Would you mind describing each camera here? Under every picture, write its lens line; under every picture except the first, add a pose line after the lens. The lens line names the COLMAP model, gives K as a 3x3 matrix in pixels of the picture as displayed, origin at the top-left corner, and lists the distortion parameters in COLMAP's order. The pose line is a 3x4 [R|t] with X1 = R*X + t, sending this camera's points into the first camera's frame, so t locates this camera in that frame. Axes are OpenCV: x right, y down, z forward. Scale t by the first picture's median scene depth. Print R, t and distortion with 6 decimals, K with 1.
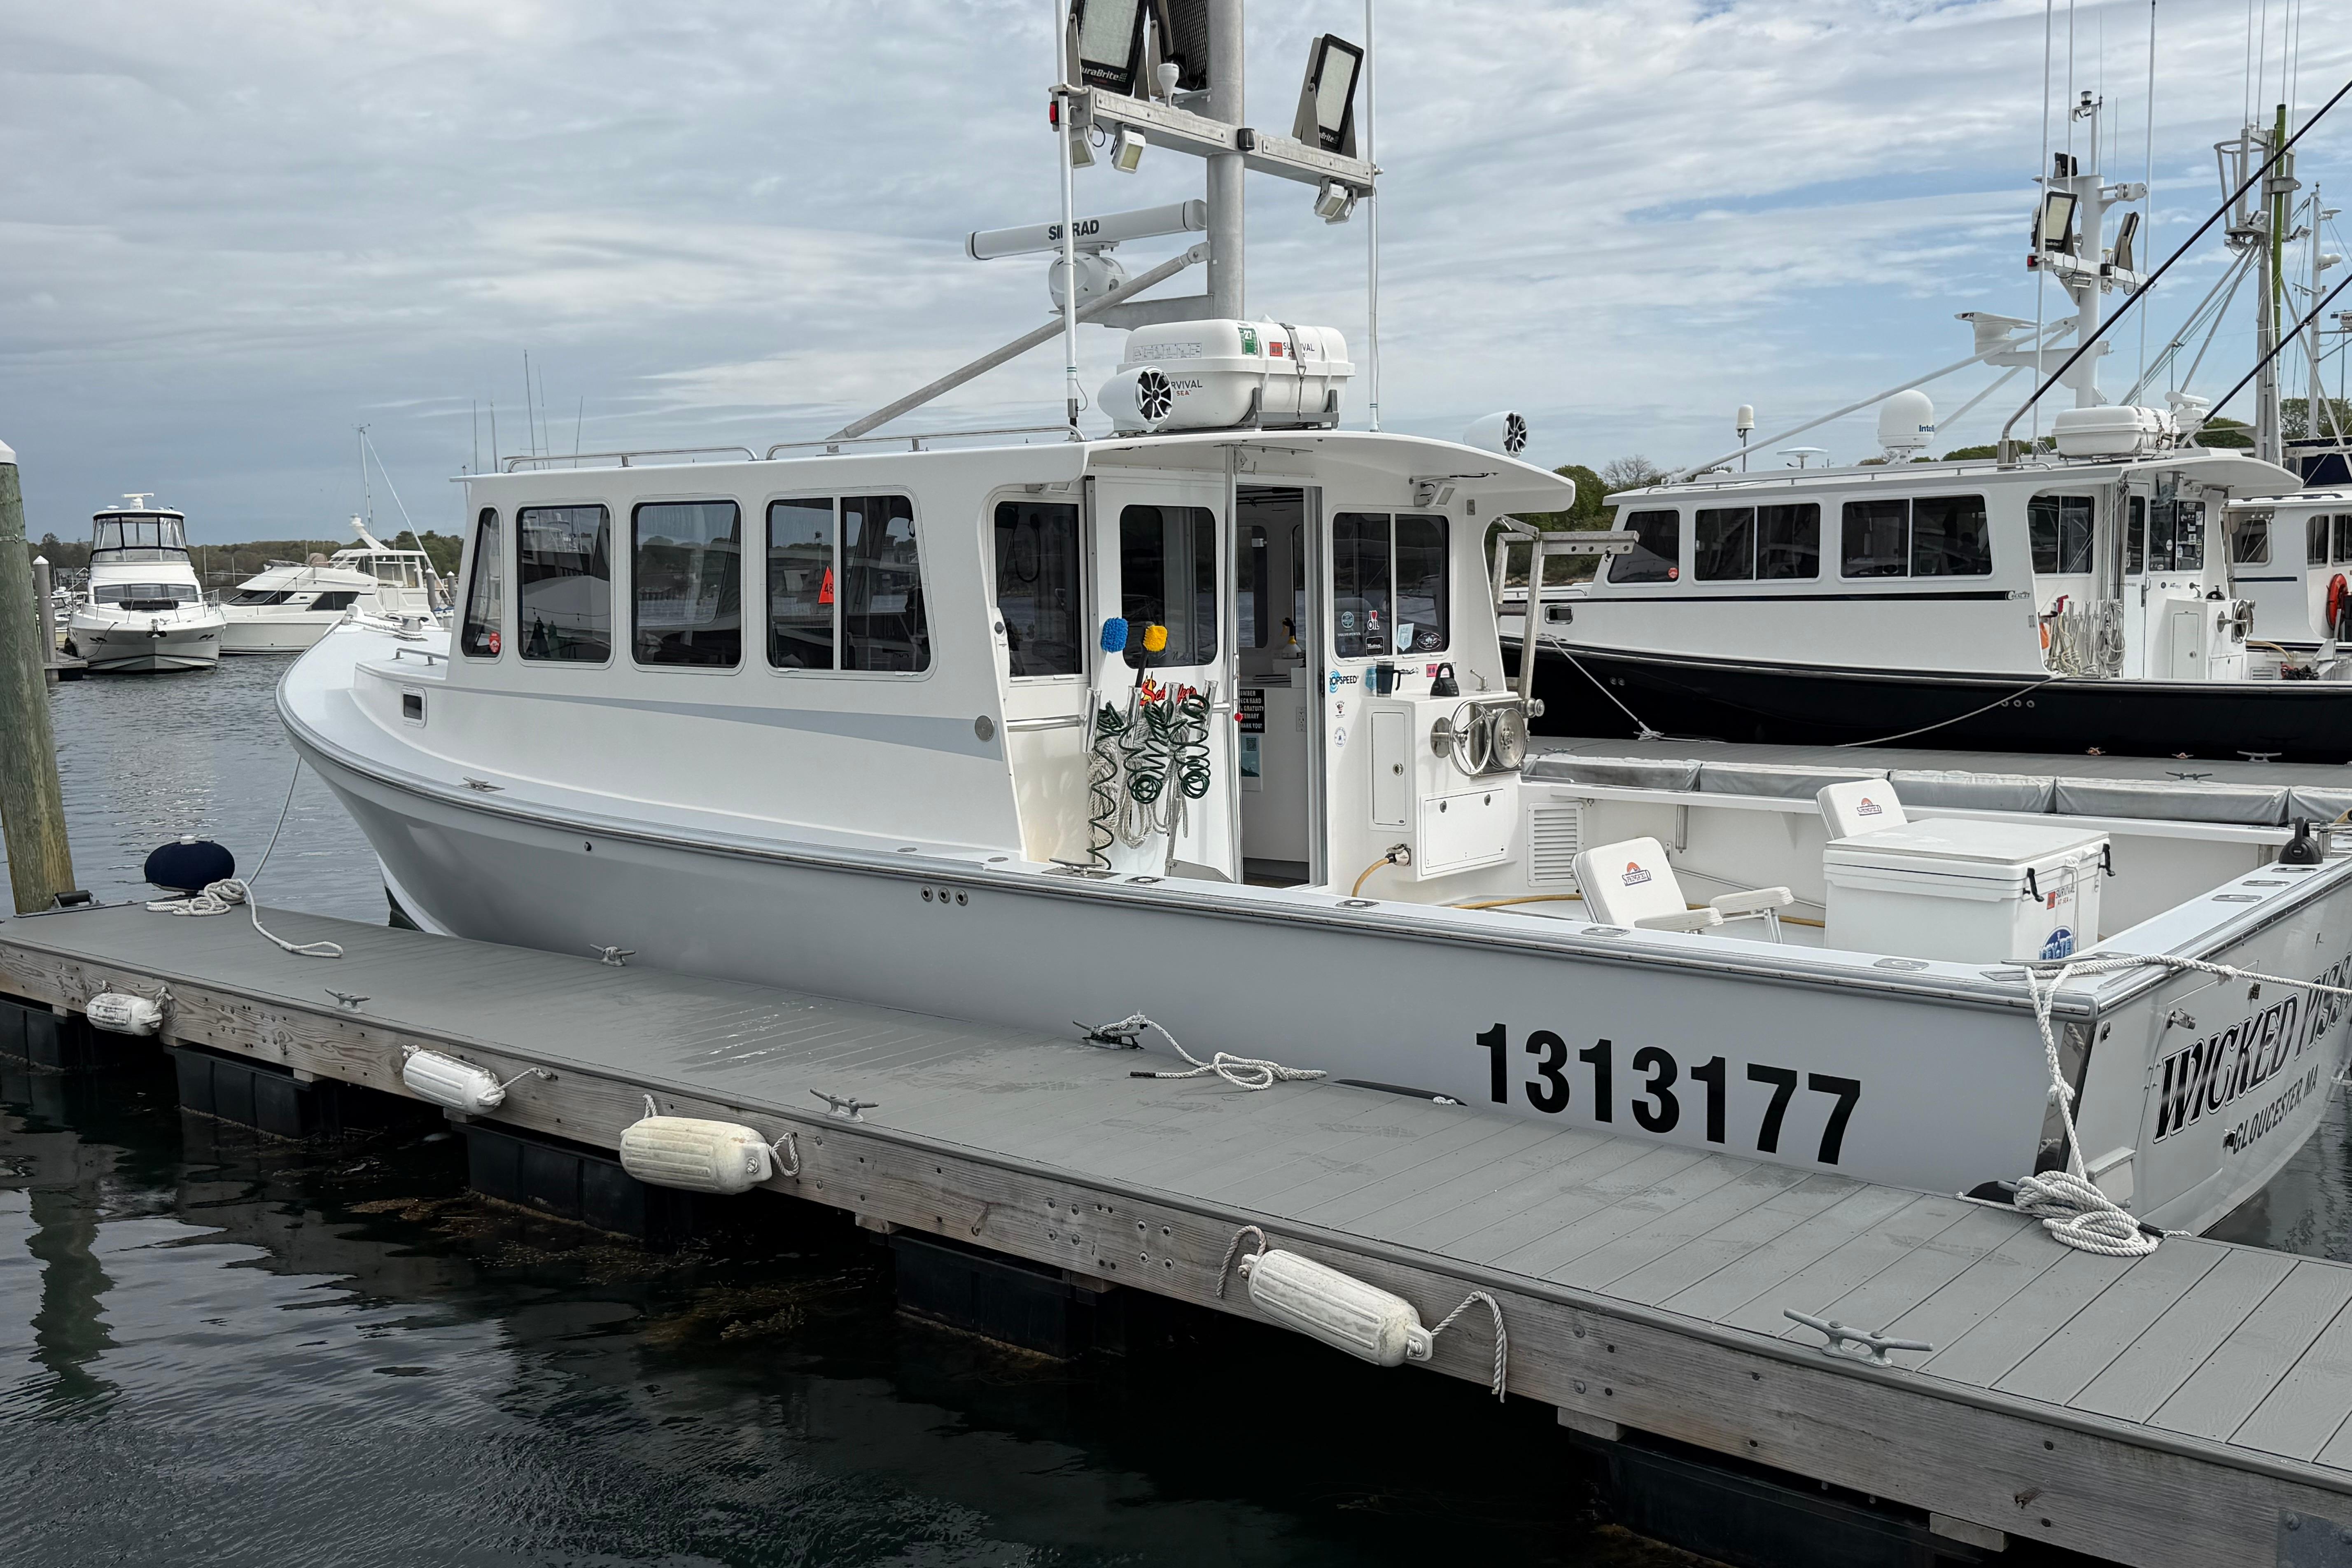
lens RADIAL K [[2104.8, 0, 1205.7], [0, 2104.8, 798.1], [0, 0, 1]] dist [0.098412, -0.122647]
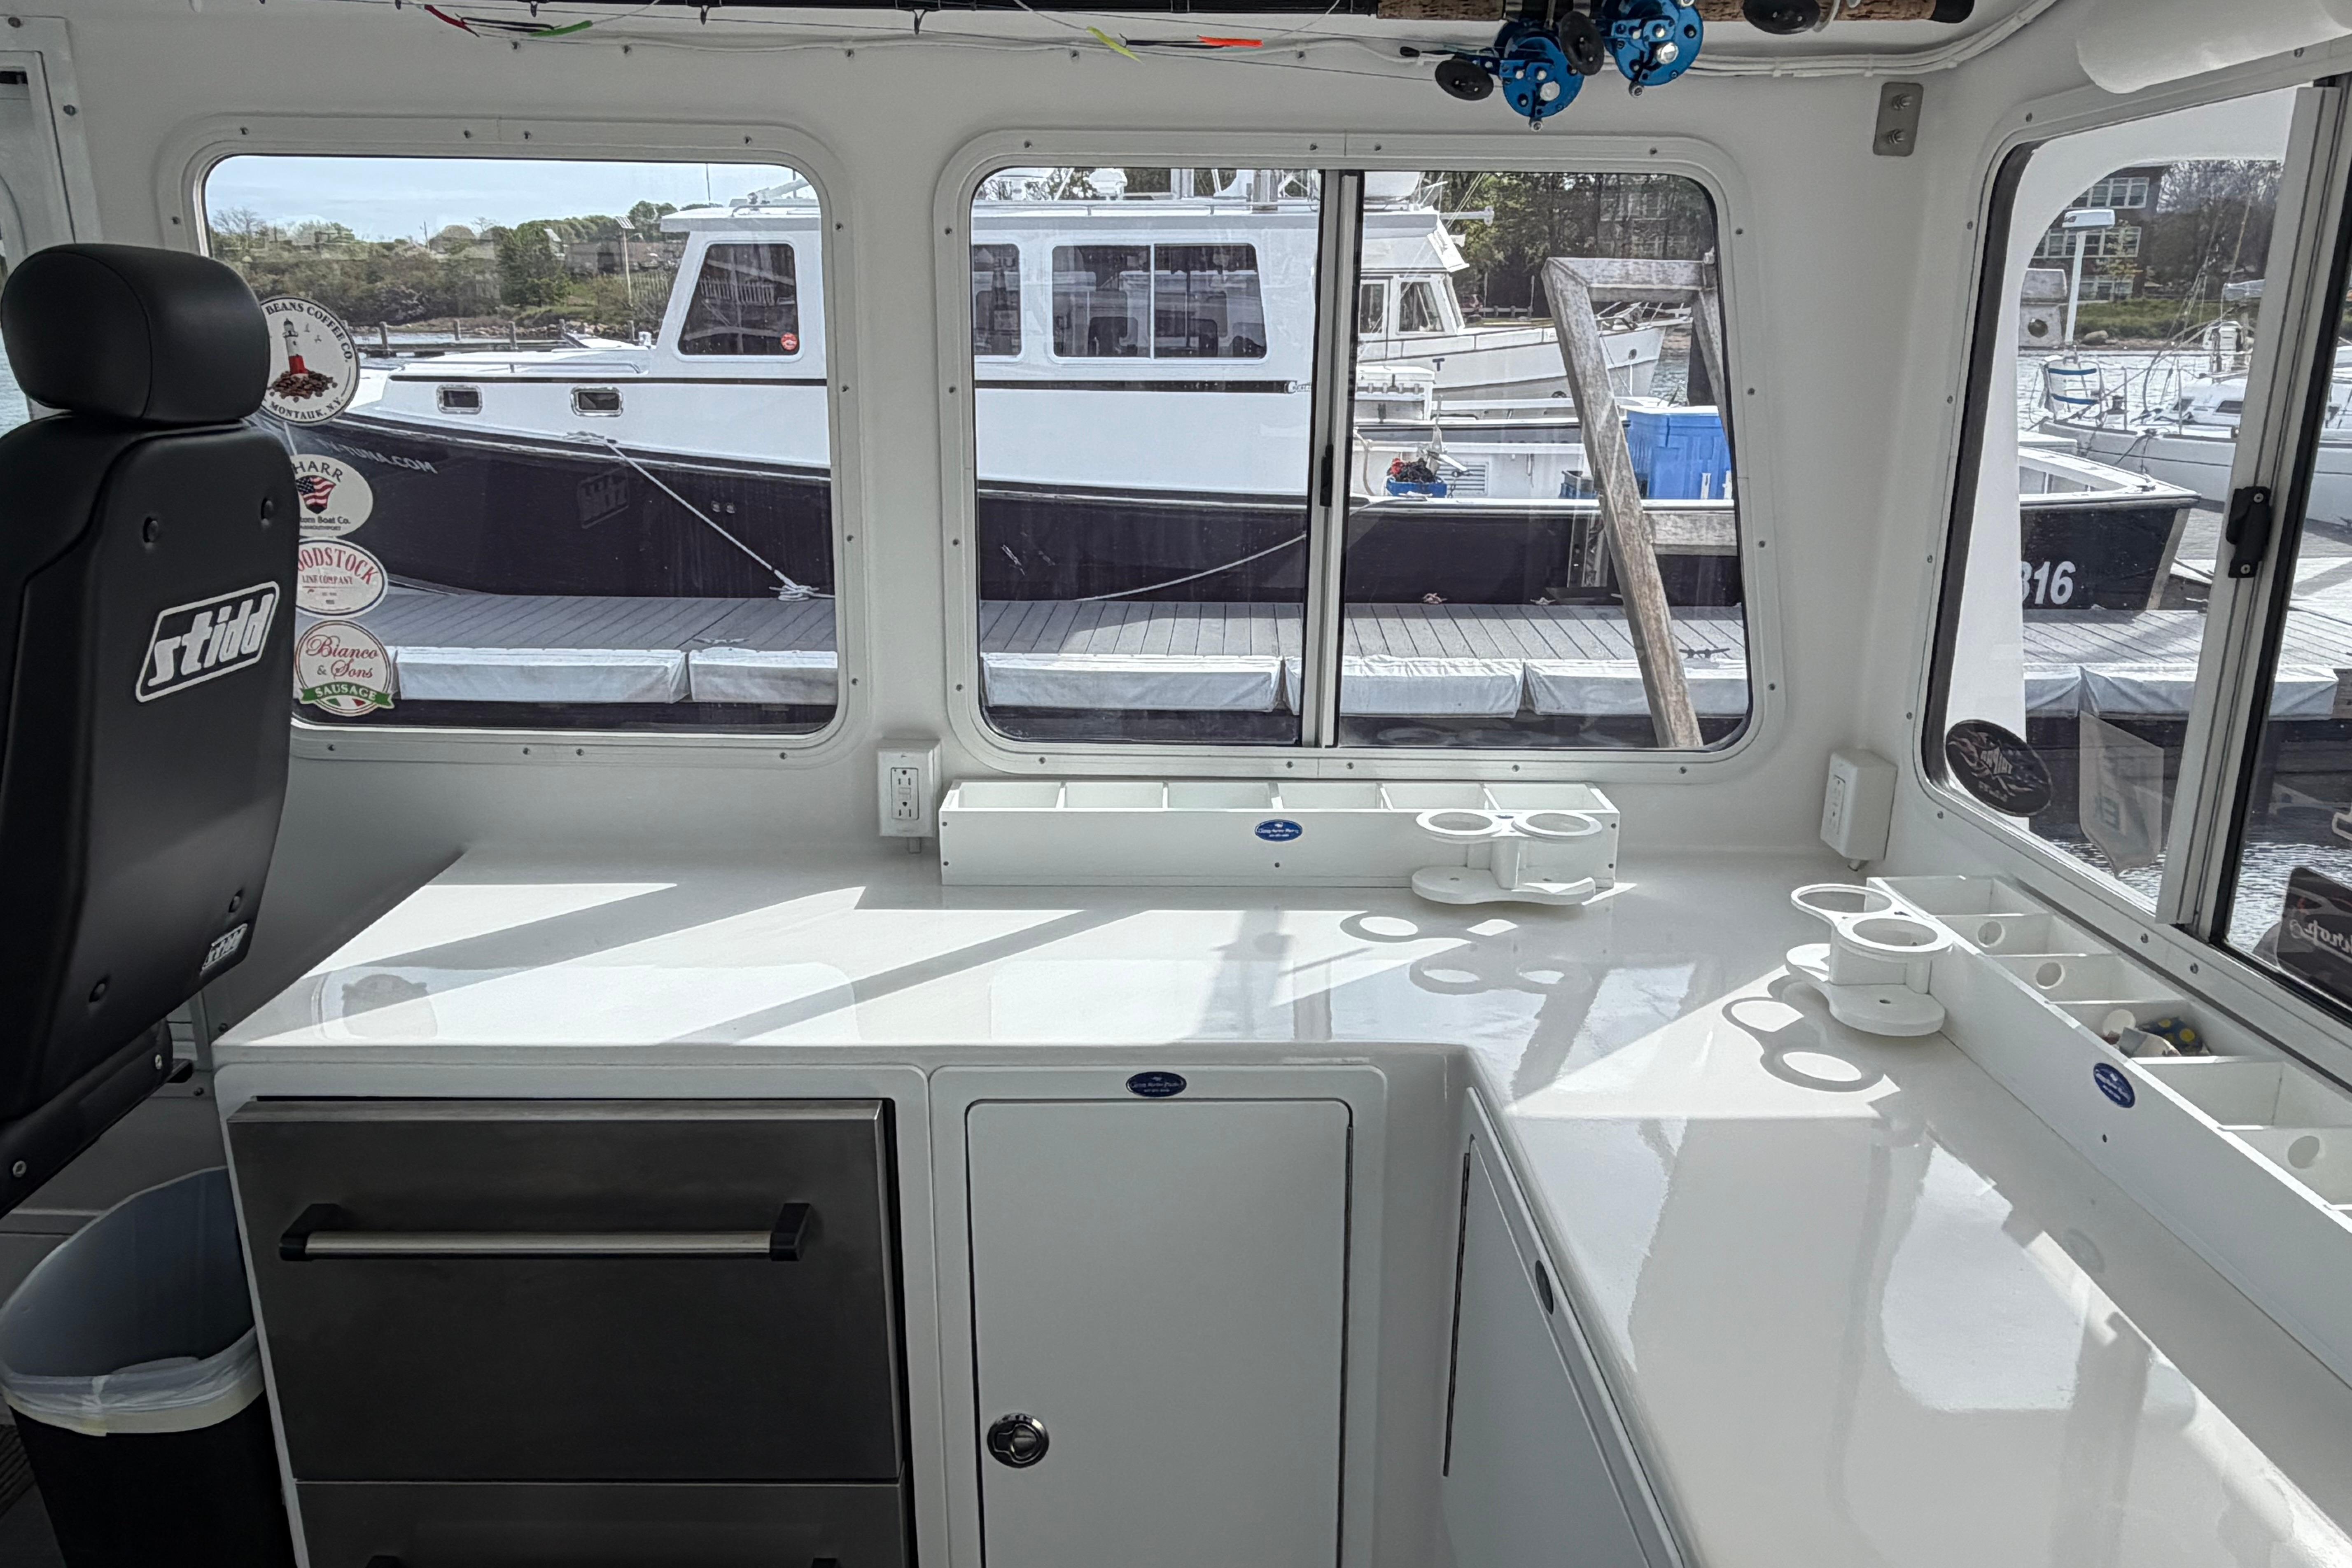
lens RADIAL K [[1625.0, 0, 1147.0], [0, 1625.0, 814.4], [0, 0, 1]] dist [0.005243, -0.005215]
pose [[0.769992, -0.165473, 0.616223, -0.034823], [0.045099, 0.977485, 0.206130, -0.064306], [-0.636457, -0.130927, 0.760118, 0.547331]]
